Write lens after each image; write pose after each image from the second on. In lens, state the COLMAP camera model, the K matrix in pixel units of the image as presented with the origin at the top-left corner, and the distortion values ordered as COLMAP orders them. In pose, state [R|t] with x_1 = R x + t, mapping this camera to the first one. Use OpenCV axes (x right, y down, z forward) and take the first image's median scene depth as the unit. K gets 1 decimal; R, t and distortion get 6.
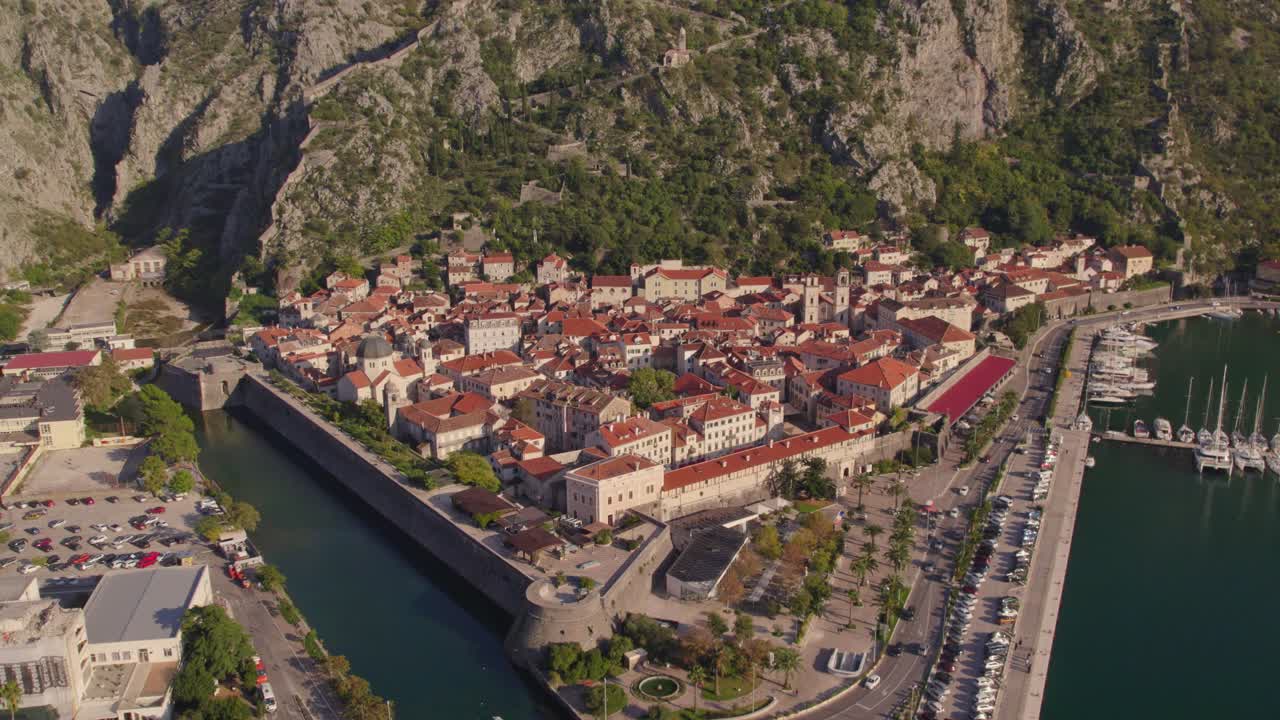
lens RADIAL K [[1154.7, 0, 645.4], [0, 1154.7, 347.5], [0, 0, 1]] dist [-0.040050, 0.006856]
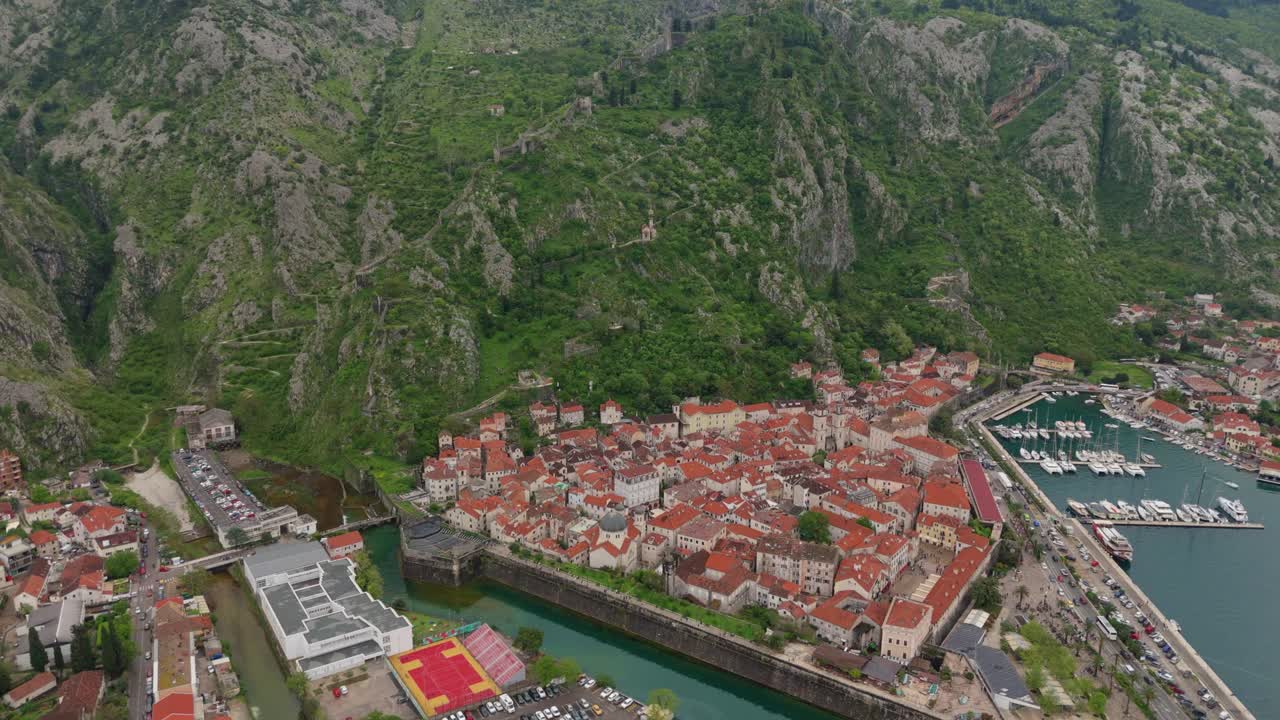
lens RADIAL K [[943.6, 0, 630.0], [0, 943.6, 356.1], [0, 0, 1]] dist [0.069673, -0.059569]
pose [[0.946100, -0.074037, 0.315299, -0.366026], [0.073835, 0.997191, 0.012604, -0.134439], [-0.315346, 0.011355, 0.948909, -0.014100]]
